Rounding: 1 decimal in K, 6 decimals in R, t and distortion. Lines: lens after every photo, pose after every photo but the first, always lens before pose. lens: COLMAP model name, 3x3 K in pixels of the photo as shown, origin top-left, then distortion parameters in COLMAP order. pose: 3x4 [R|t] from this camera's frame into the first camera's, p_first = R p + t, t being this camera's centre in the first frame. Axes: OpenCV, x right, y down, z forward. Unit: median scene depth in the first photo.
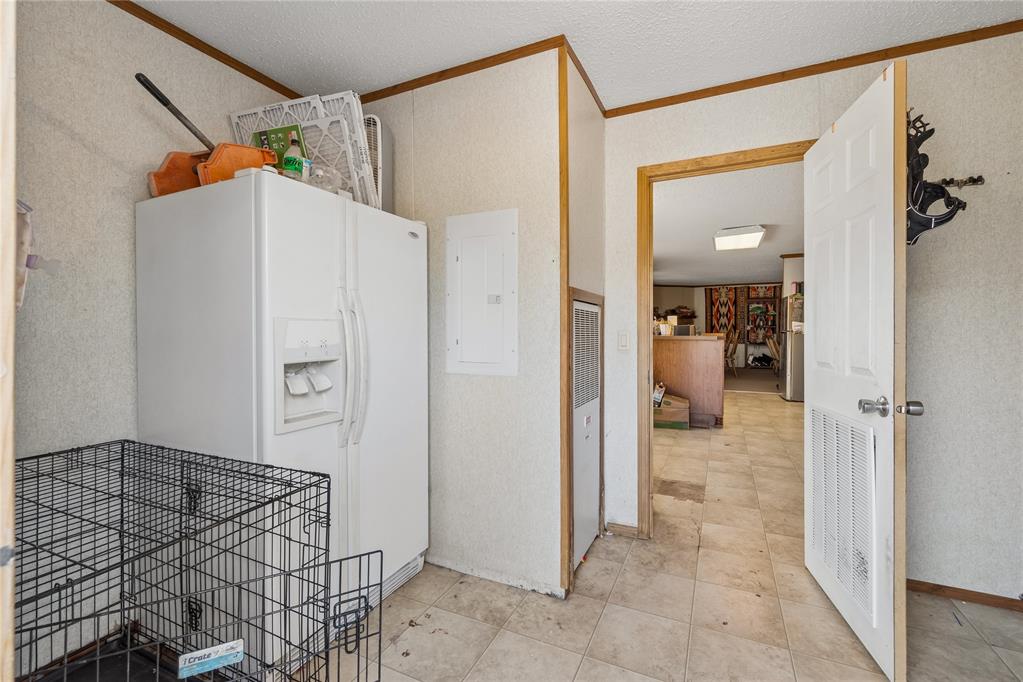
lens RADIAL K [[442.0, 0, 512.8], [0, 442.0, 334.1], [0, 0, 1]] dist [-0.003051, 0.002015]
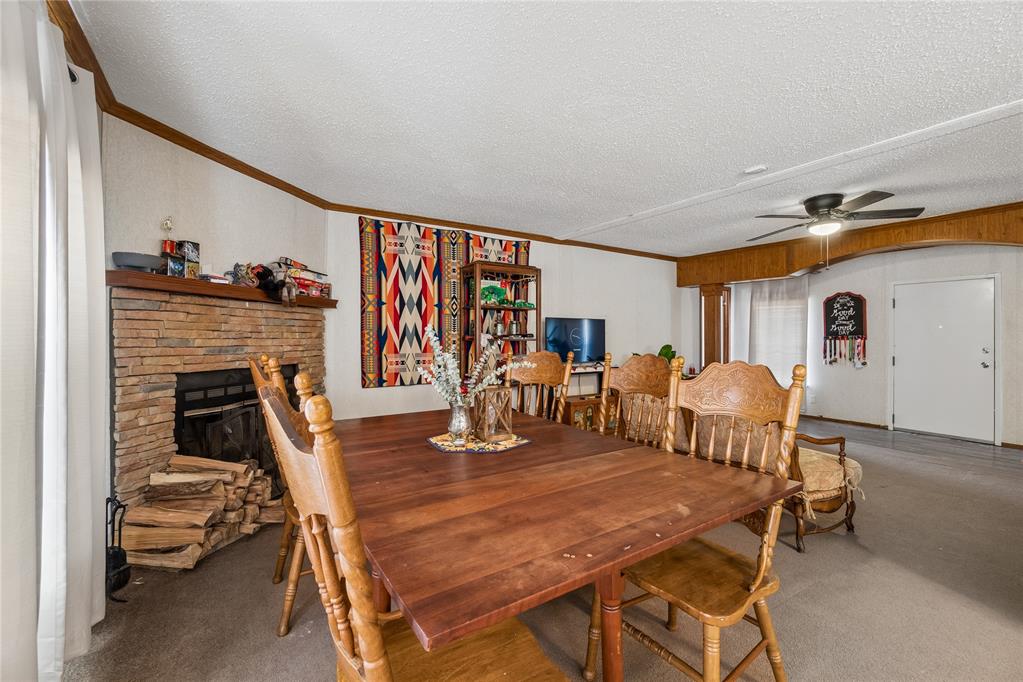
lens RADIAL K [[442.0, 0, 509.6], [0, 442.0, 339.0], [0, 0, 1]] dist [-0.003051, 0.002015]
pose [[0.539559, 0.003268, 0.841941, 0.231476], [0.007606, 0.999933, -0.008755, -0.011759], [-0.841913, 0.011128, 0.539498, 0.765366]]
